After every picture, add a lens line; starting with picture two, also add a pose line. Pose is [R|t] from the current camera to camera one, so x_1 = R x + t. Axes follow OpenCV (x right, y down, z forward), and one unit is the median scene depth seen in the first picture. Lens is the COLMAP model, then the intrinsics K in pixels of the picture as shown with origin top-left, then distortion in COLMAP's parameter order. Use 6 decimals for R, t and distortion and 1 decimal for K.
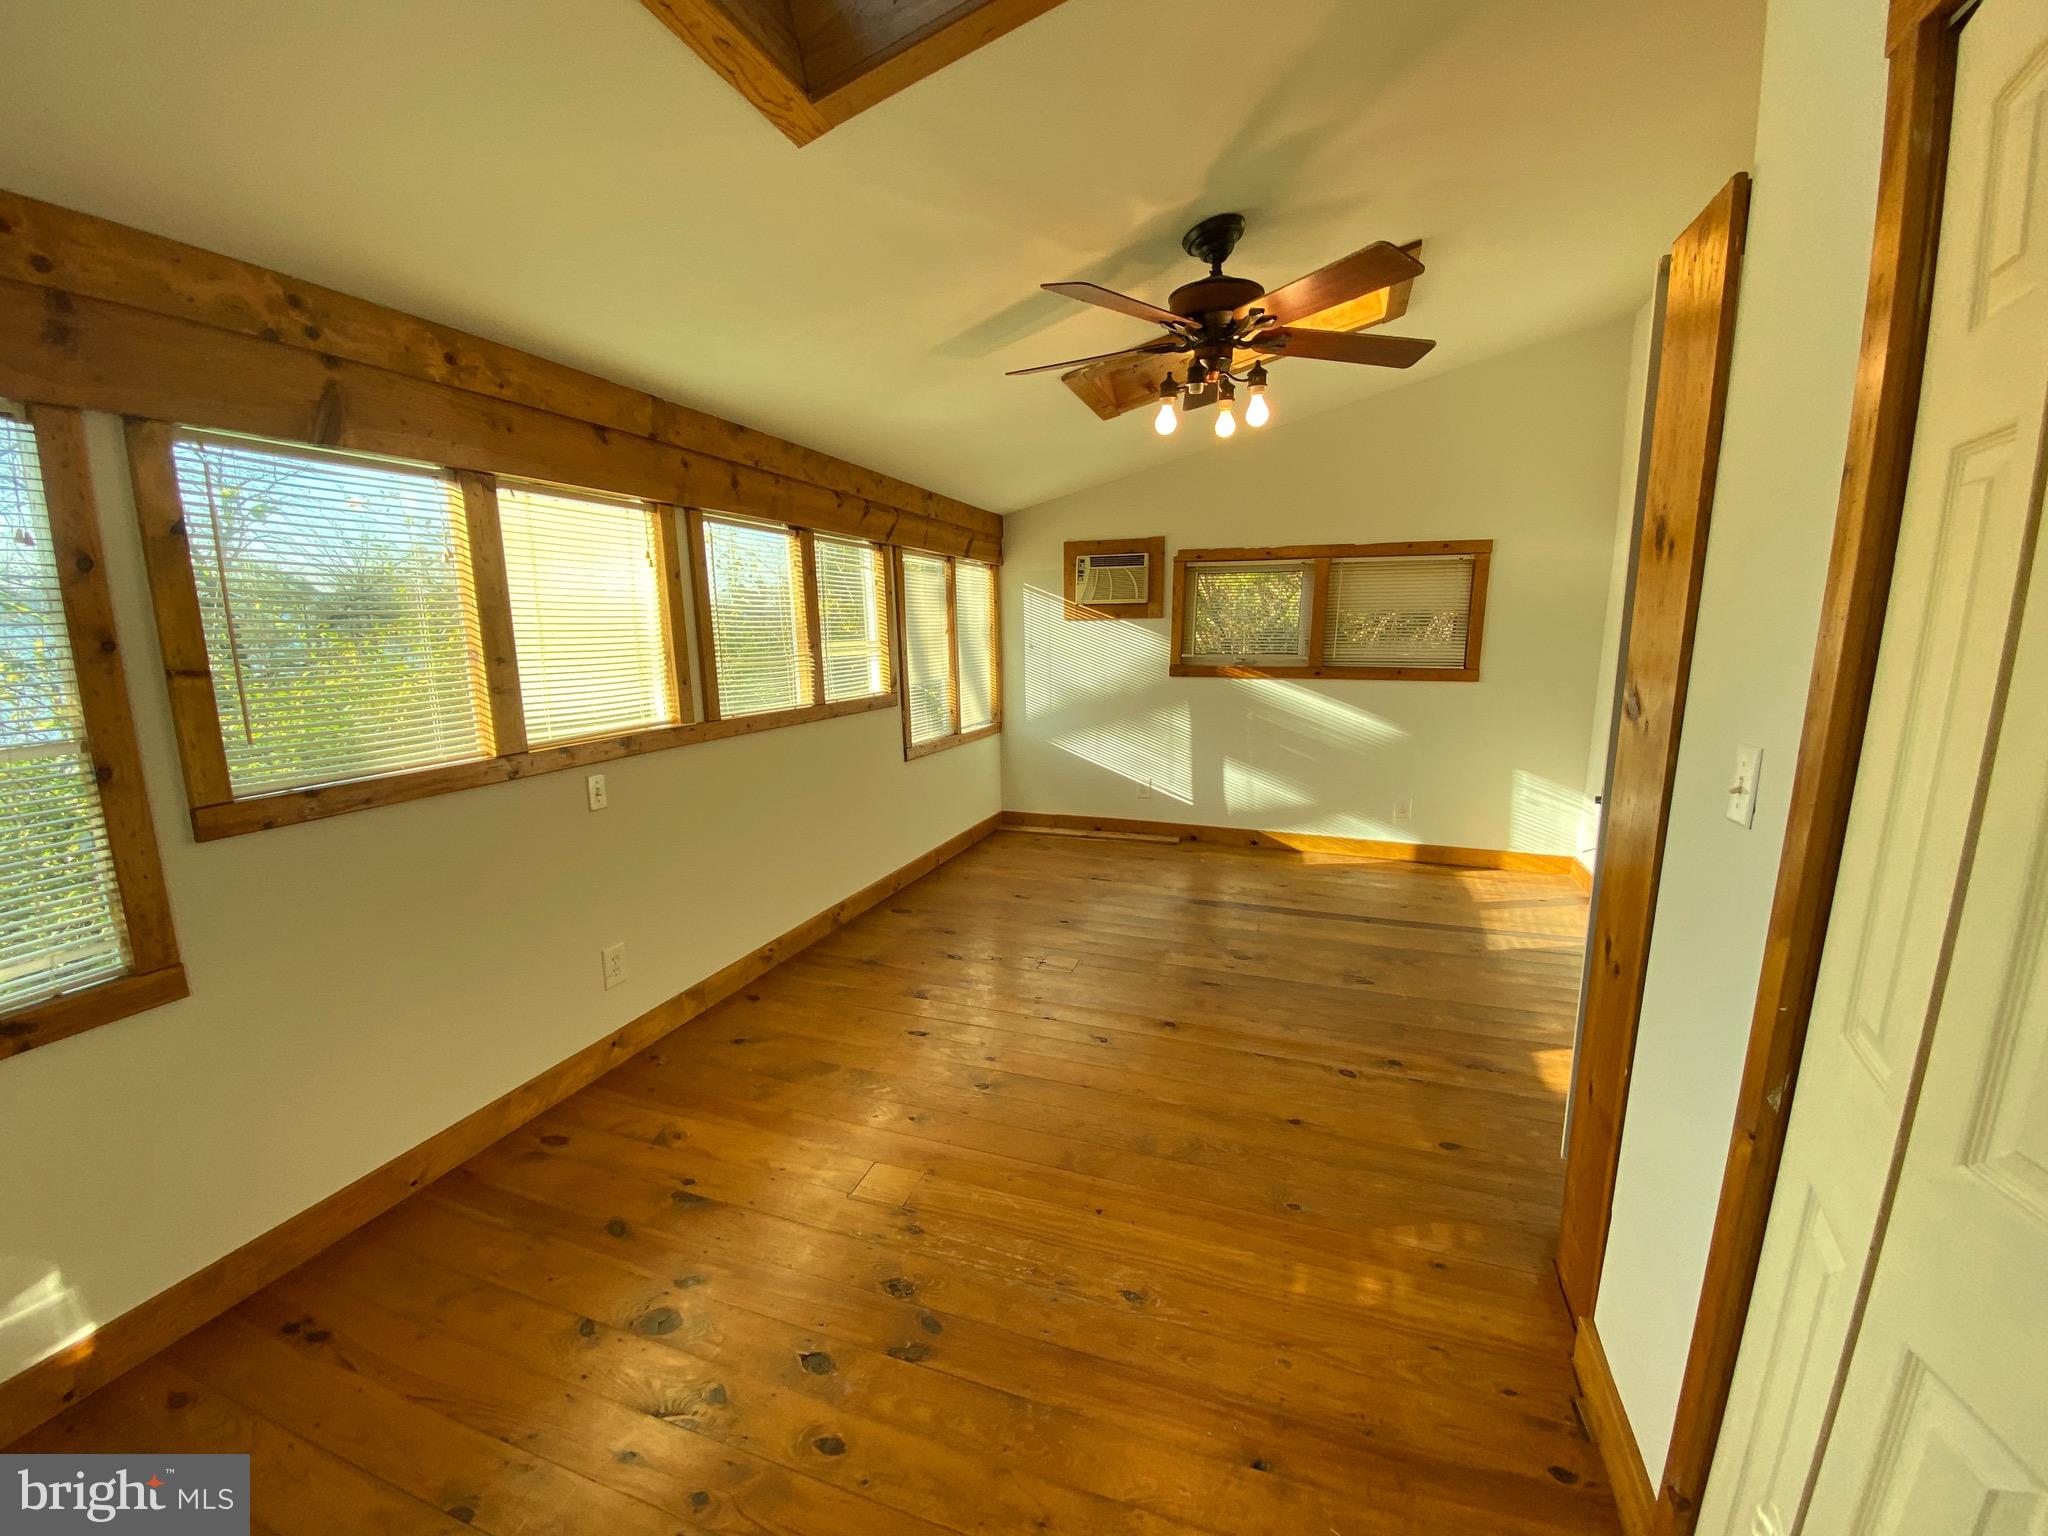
lens RADIAL K [[840.2, 0, 1027.5], [0, 840.2, 770.3], [0, 0, 1]] dist [0.008862, -0.010094]
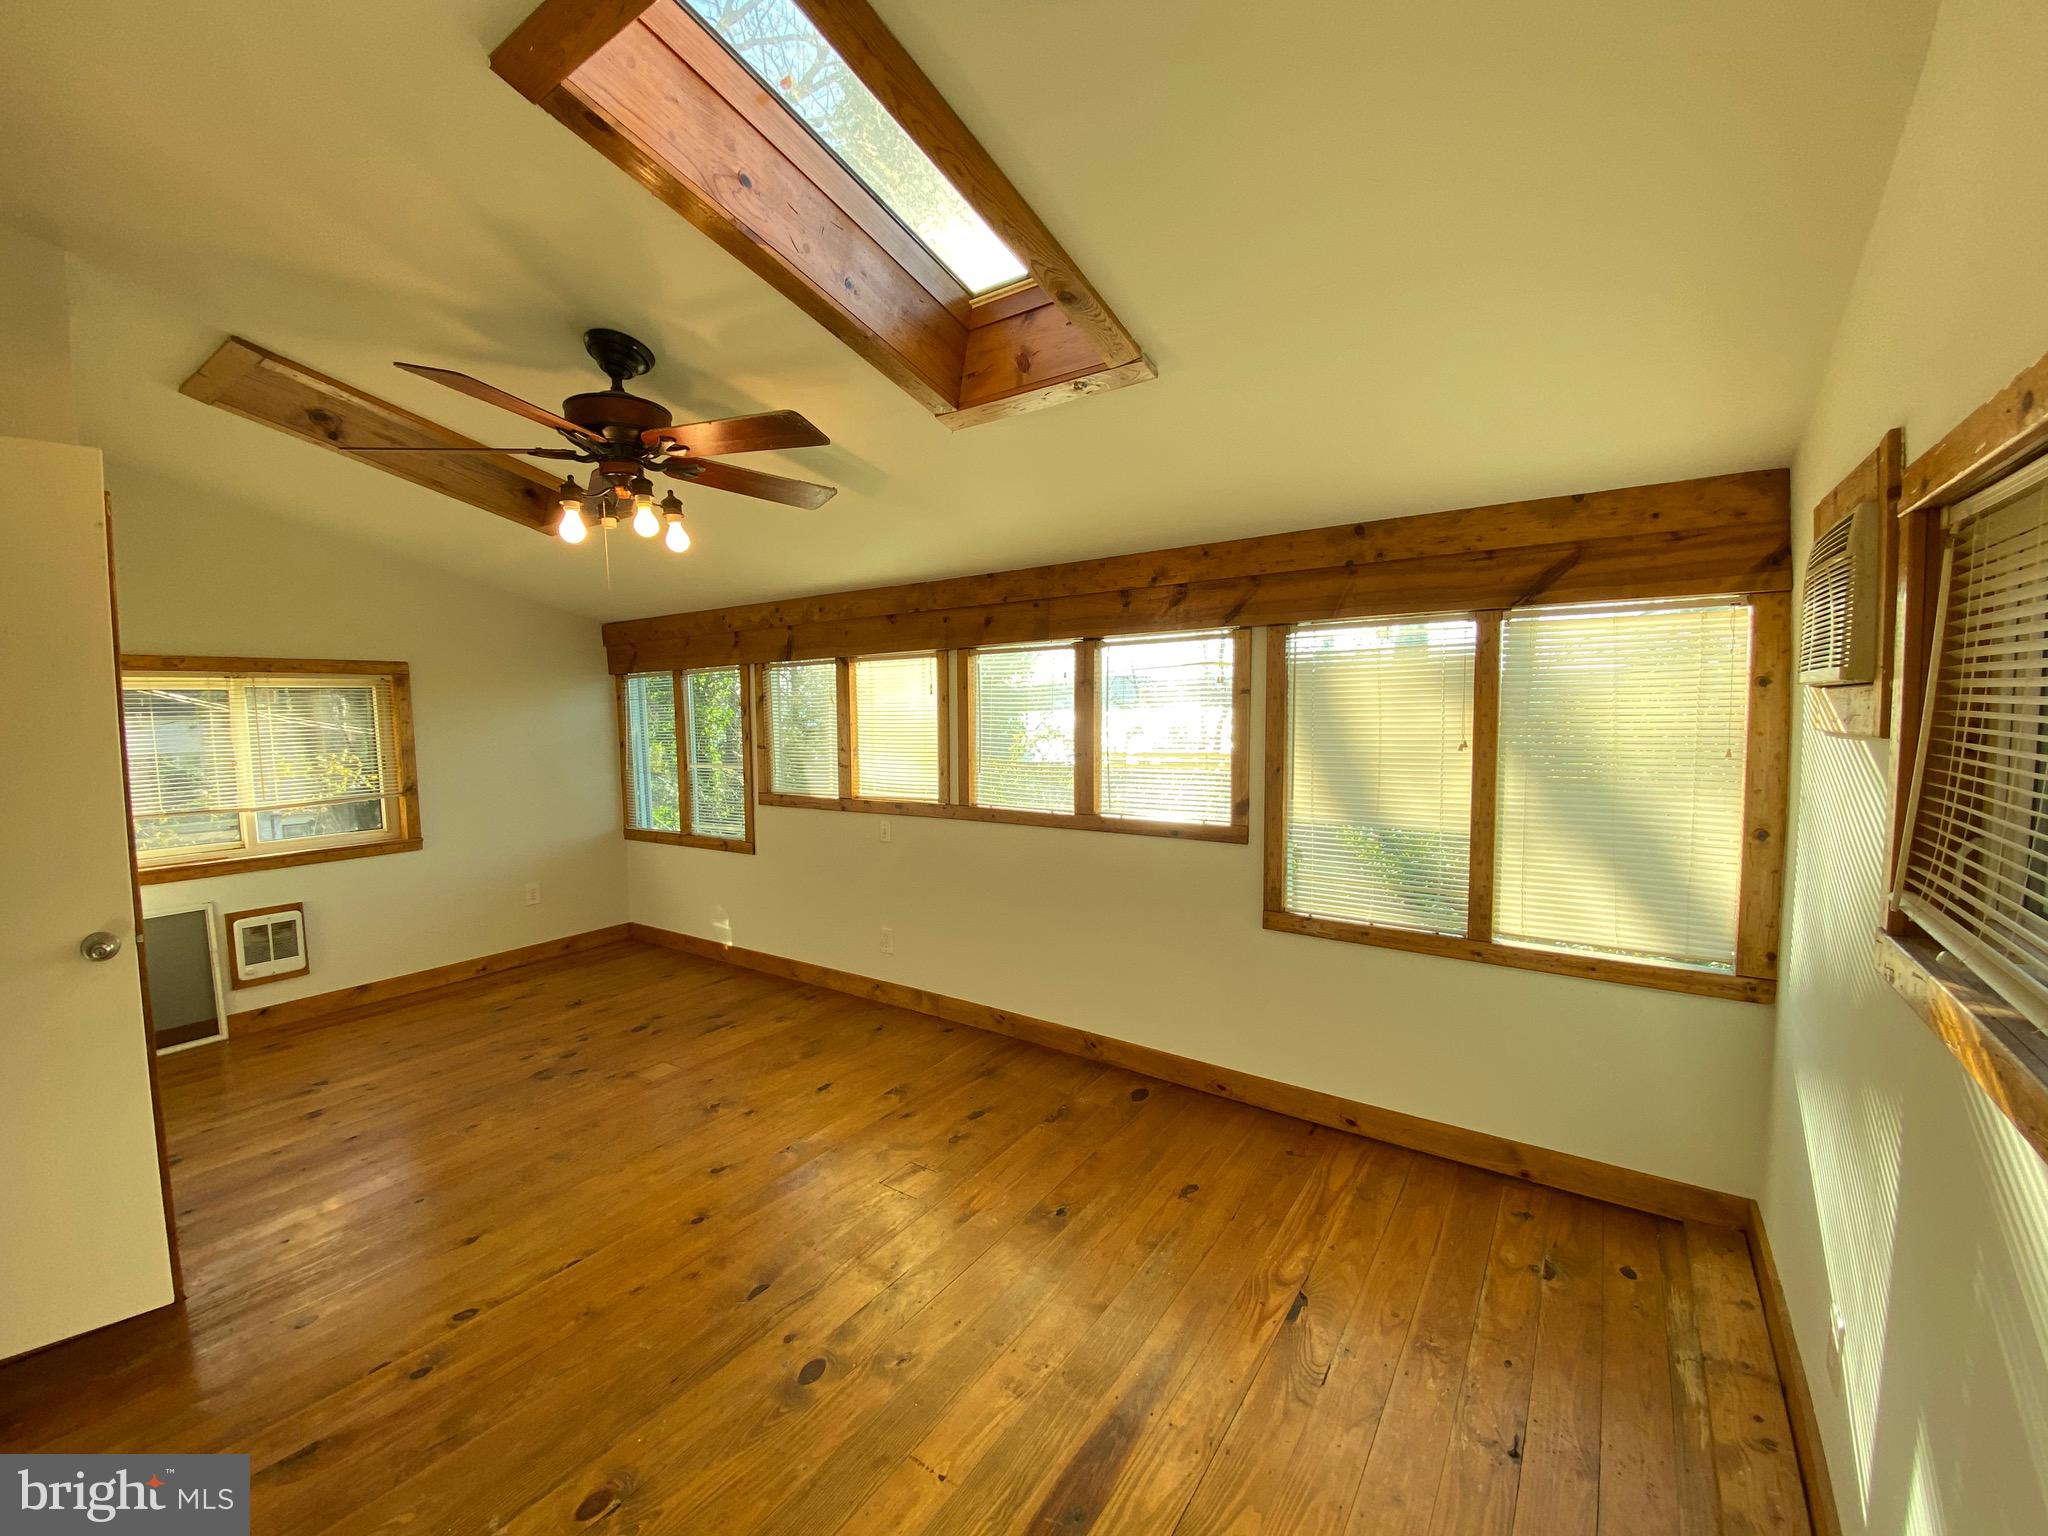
lens RADIAL K [[840.2, 0, 1029.6], [0, 840.2, 783.0], [0, 0, 1]] dist [0.008862, -0.010094]
pose [[-0.269885, 0.063278, -0.960811, 1.116199], [-0.170285, 0.978974, 0.112306, -0.339114], [0.947716, 0.193921, -0.253435, 1.879100]]
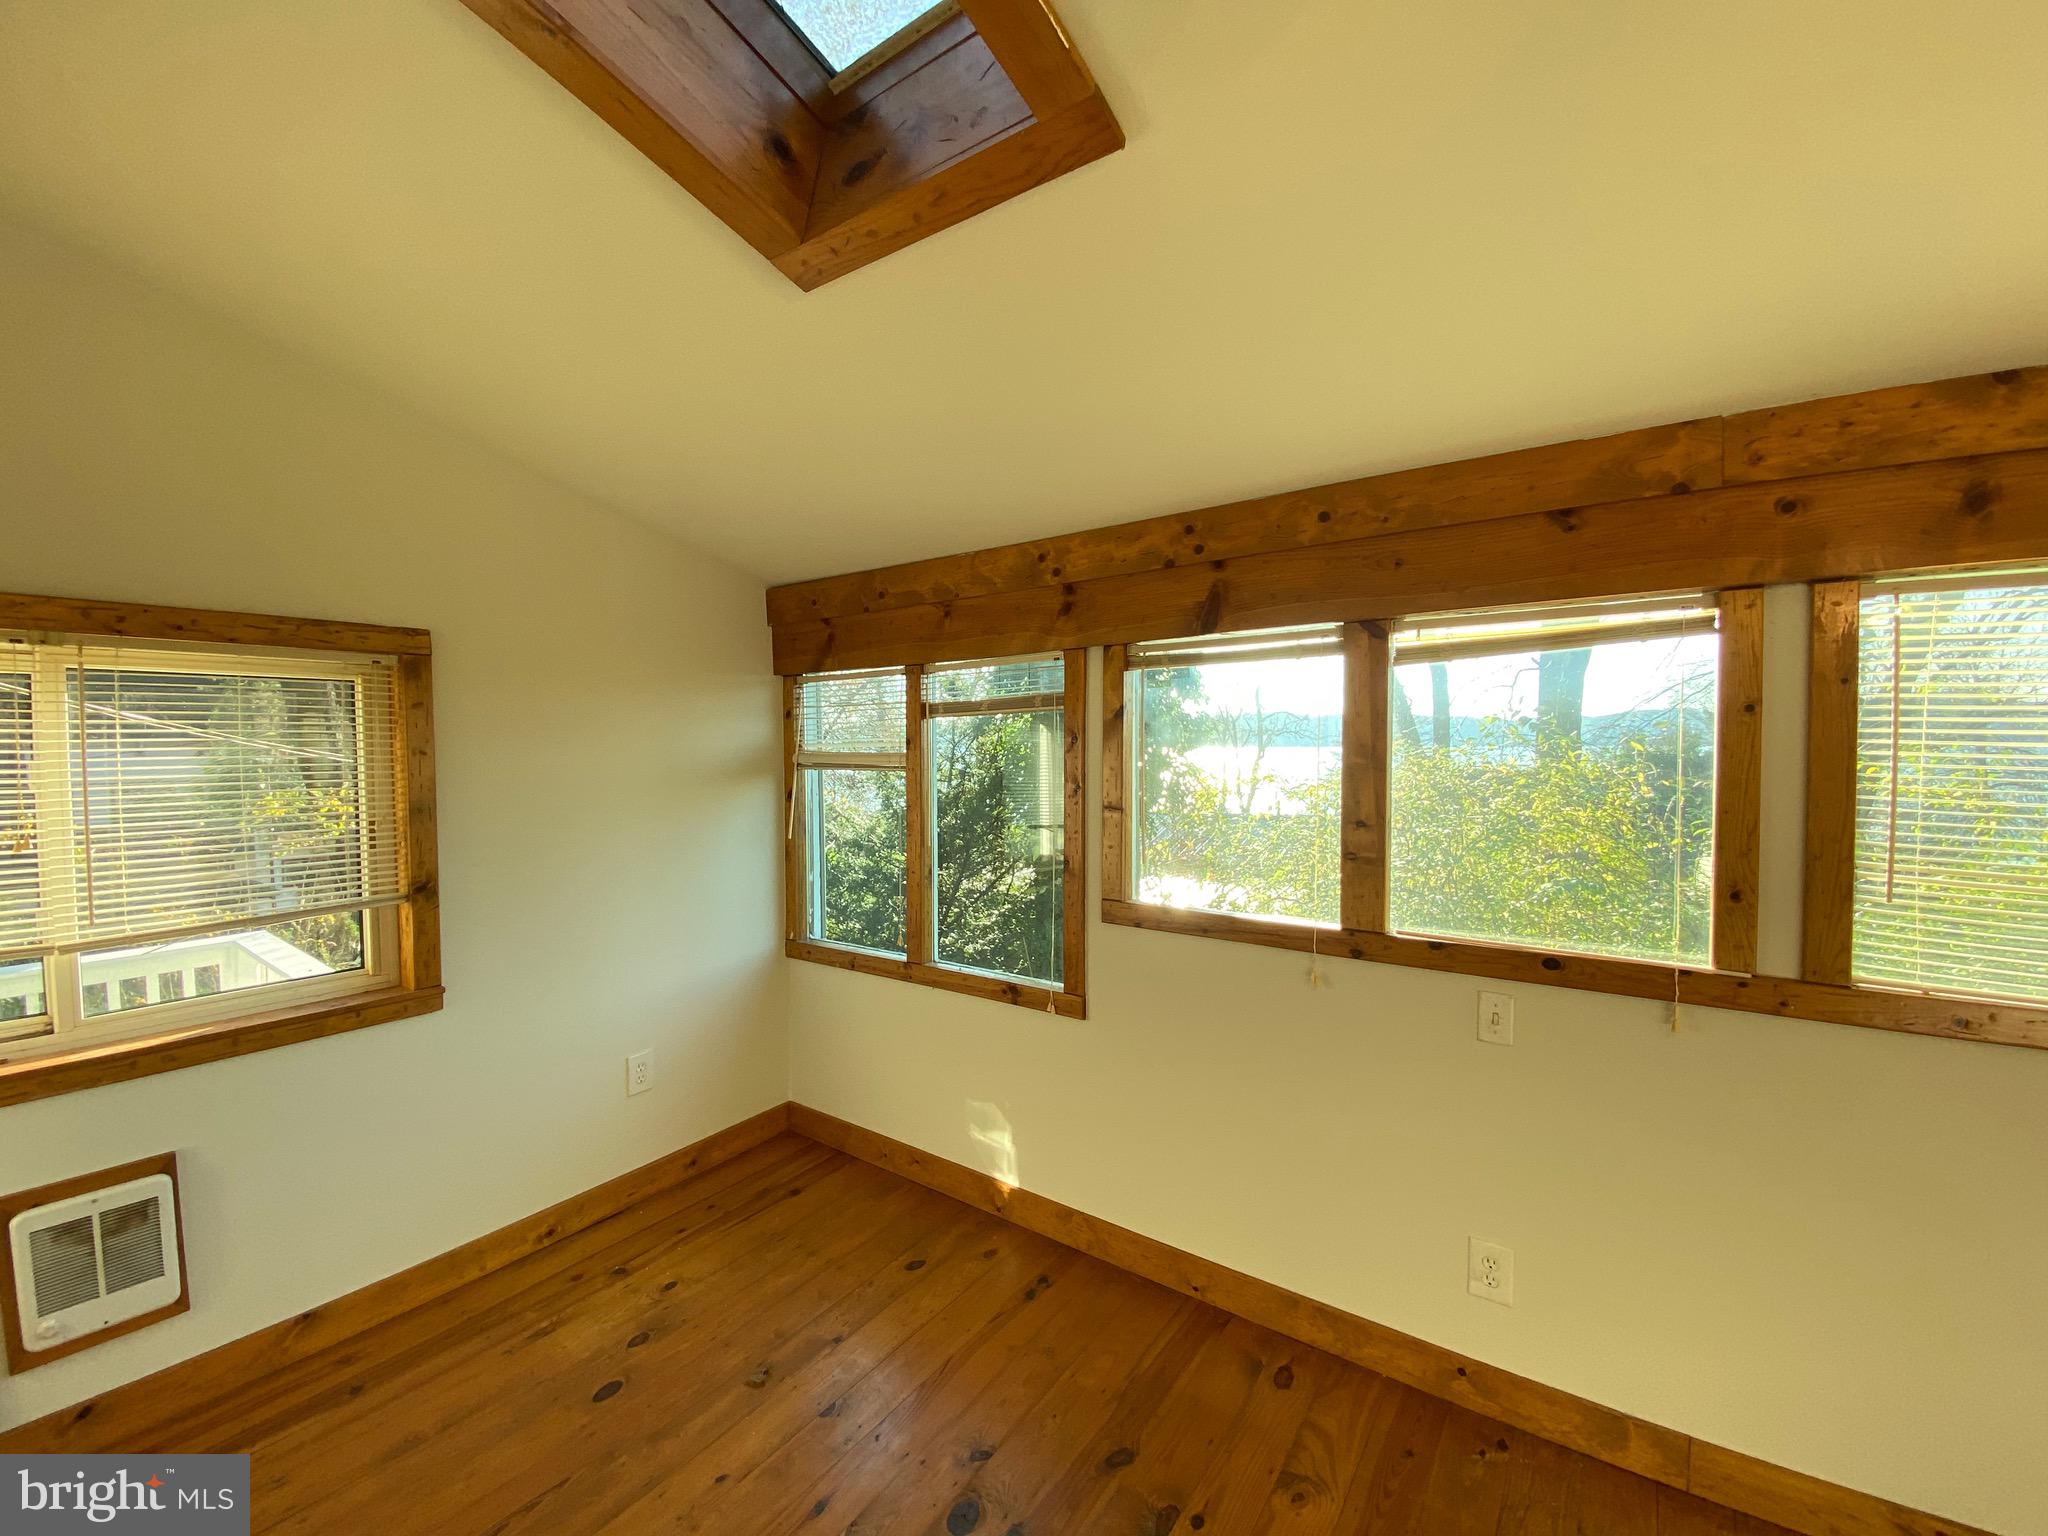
lens RADIAL K [[840.2, 0, 1017.6], [0, 840.2, 788.4], [0, 0, 1]] dist [0.008862, -0.010094]
pose [[-0.289814, 0.021463, -0.956842, 0.326257], [-0.180357, 0.980612, 0.076624, -0.164784], [0.939936, 0.194780, -0.280324, 0.880134]]
